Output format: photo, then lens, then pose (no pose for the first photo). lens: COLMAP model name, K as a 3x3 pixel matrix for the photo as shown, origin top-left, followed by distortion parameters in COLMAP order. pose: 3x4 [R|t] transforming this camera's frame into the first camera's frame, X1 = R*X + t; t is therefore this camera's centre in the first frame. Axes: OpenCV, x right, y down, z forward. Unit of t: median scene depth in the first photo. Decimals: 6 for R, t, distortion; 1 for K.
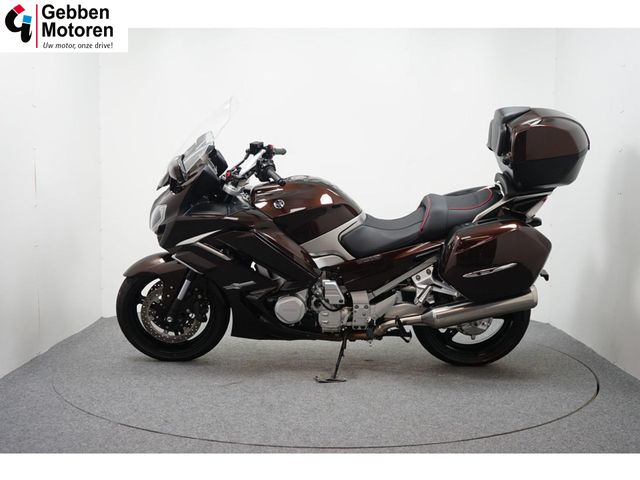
lens RADIAL K [[781.9, 0, 318.5], [0, 781.9, 239.2], [0, 0, 1]] dist [-0.012536, 0.000000]
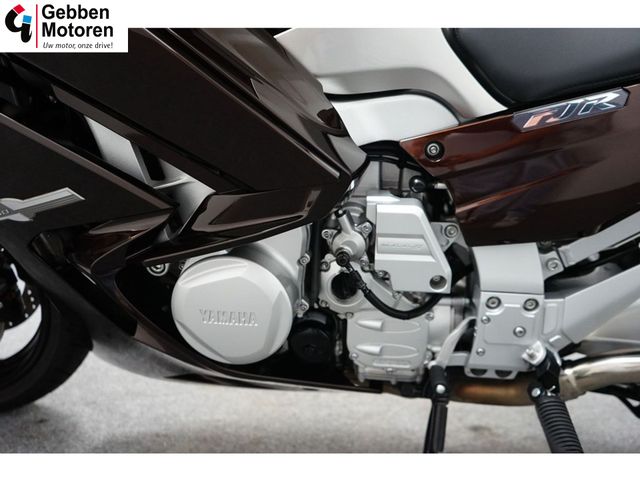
lens RADIAL K [[516.6, 0, 318.8], [0, 516.6, 242.3], [0, 0, 1]] dist [0.017031, 0.004827]
pose [[0.998318, 0.027212, -0.051191, -0.001463], [-0.023834, 0.997569, 0.065486, 0.056474], [0.052849, -0.064156, 0.996540, 0.829215]]
